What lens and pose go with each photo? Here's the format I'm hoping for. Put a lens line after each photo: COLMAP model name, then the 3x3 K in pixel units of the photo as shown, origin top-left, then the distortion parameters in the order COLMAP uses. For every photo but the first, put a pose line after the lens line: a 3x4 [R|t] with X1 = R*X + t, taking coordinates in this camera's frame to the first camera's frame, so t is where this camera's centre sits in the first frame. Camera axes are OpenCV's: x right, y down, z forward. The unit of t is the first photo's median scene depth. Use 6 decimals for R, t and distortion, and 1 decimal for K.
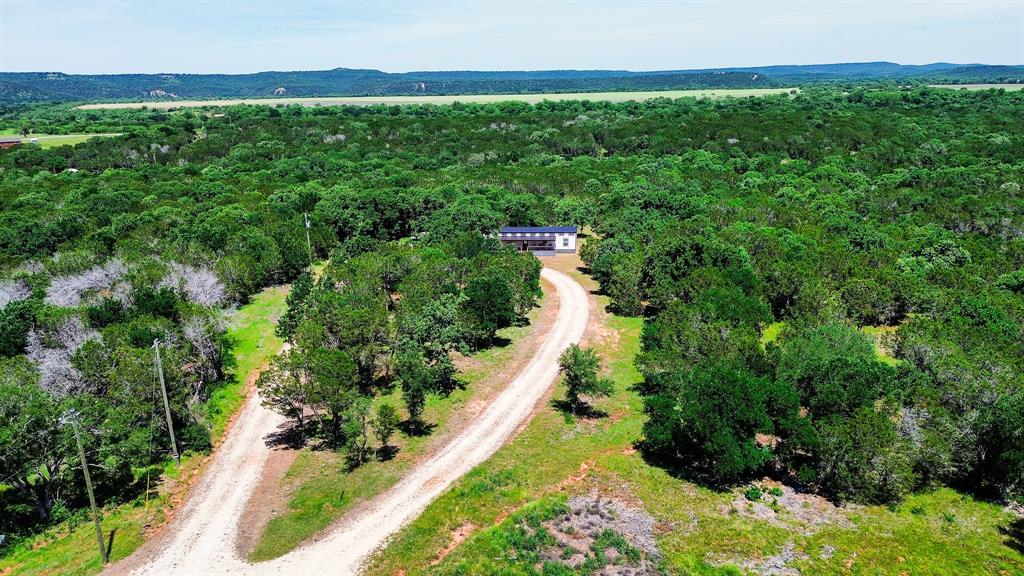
lens RADIAL K [[722.8, 0, 512.0], [0, 722.8, 288.0], [0, 0, 1]] dist [0.068533, -0.063602]
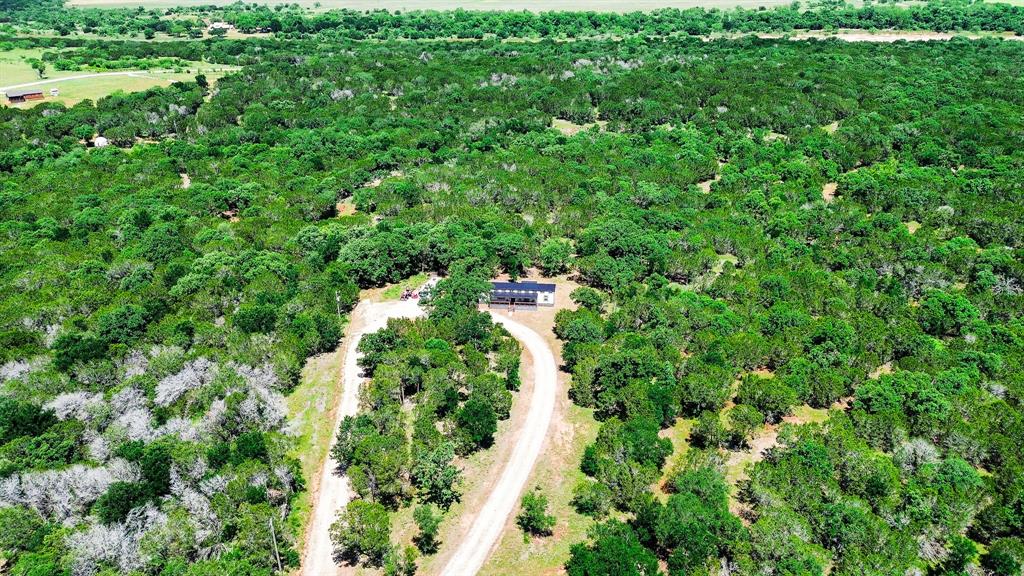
lens RADIAL K [[722.8, 0, 512.0], [0, 722.8, 288.0], [0, 0, 1]] dist [0.068533, -0.063602]
pose [[0.999885, 0.014898, -0.002745, 0.022440], [-0.014320, 0.988658, 0.149498, -0.295725], [0.004941, -0.149442, 0.988758, -0.231900]]
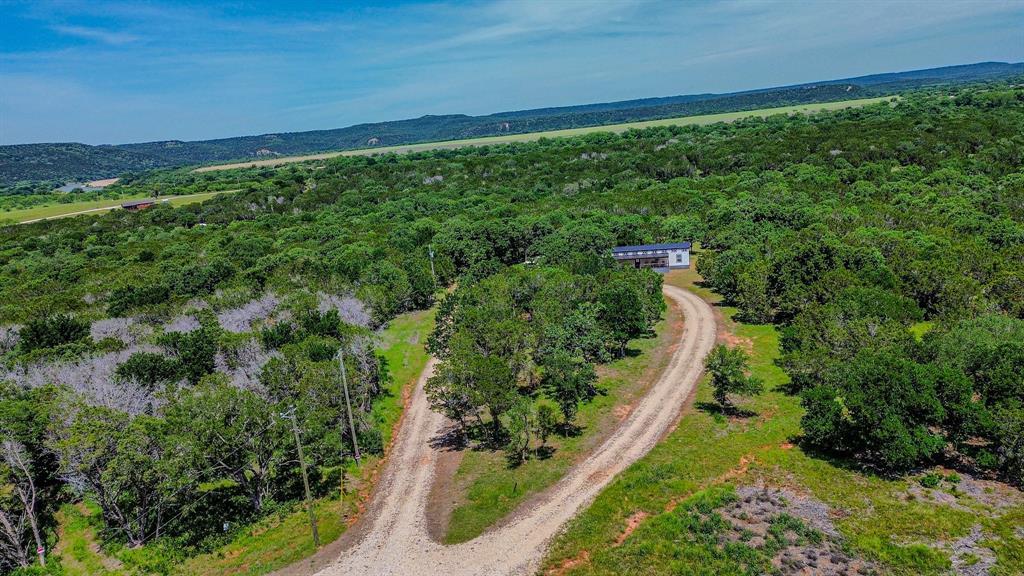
lens RADIAL K [[722.8, 0, 512.0], [0, 722.8, 288.0], [0, 0, 1]] dist [0.068533, -0.063602]
pose [[0.991037, -0.051227, -0.123374, -0.037021], [0.045450, 0.997755, -0.049195, 0.018362], [0.125617, 0.043147, 0.991140, -0.026181]]
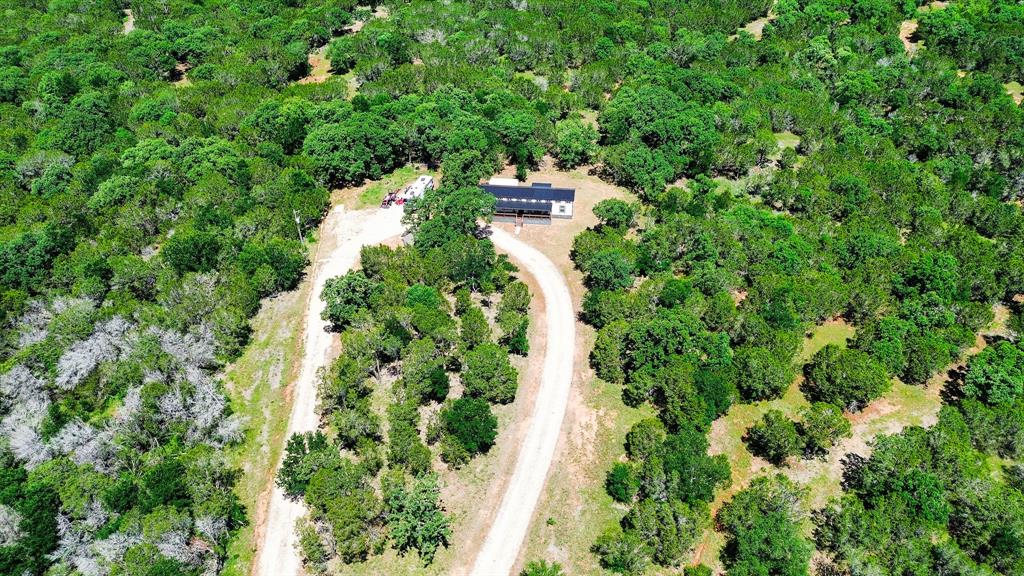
lens RADIAL K [[722.8, 0, 512.0], [0, 722.8, 288.0], [0, 0, 1]] dist [0.068533, -0.063602]
pose [[0.999714, 0.020151, -0.012867, 0.023727], [-0.013593, 0.921776, 0.387484, -0.386113], [0.019669, -0.387199, 0.921786, 0.062931]]
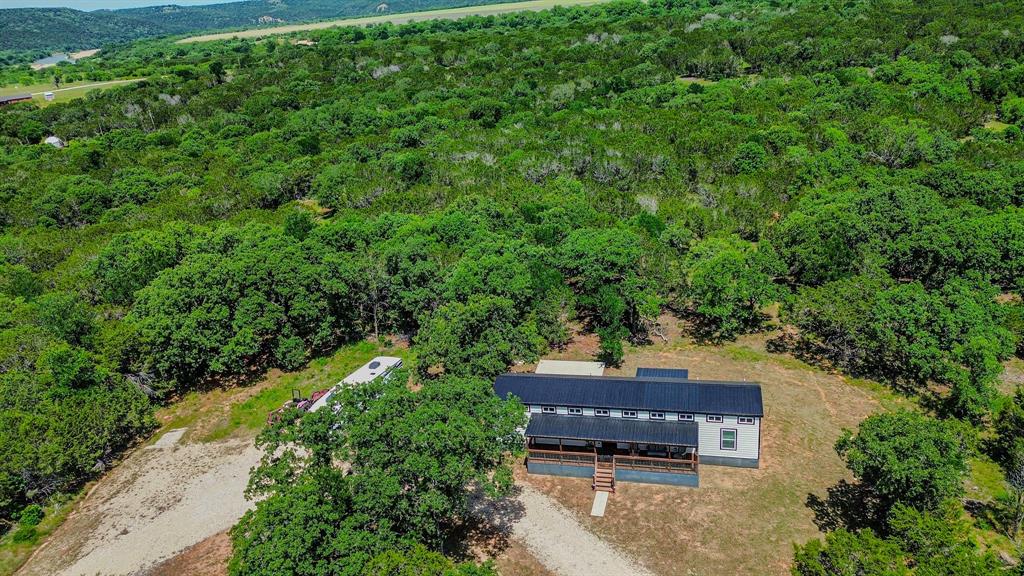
lens RADIAL K [[722.8, 0, 512.0], [0, 722.8, 288.0], [0, 0, 1]] dist [0.068533, -0.063602]
pose [[0.987348, -0.014698, -0.157887, 0.032604], [0.033516, 0.992543, 0.117196, -0.200632], [0.154987, -0.121005, 0.980478, 0.738392]]
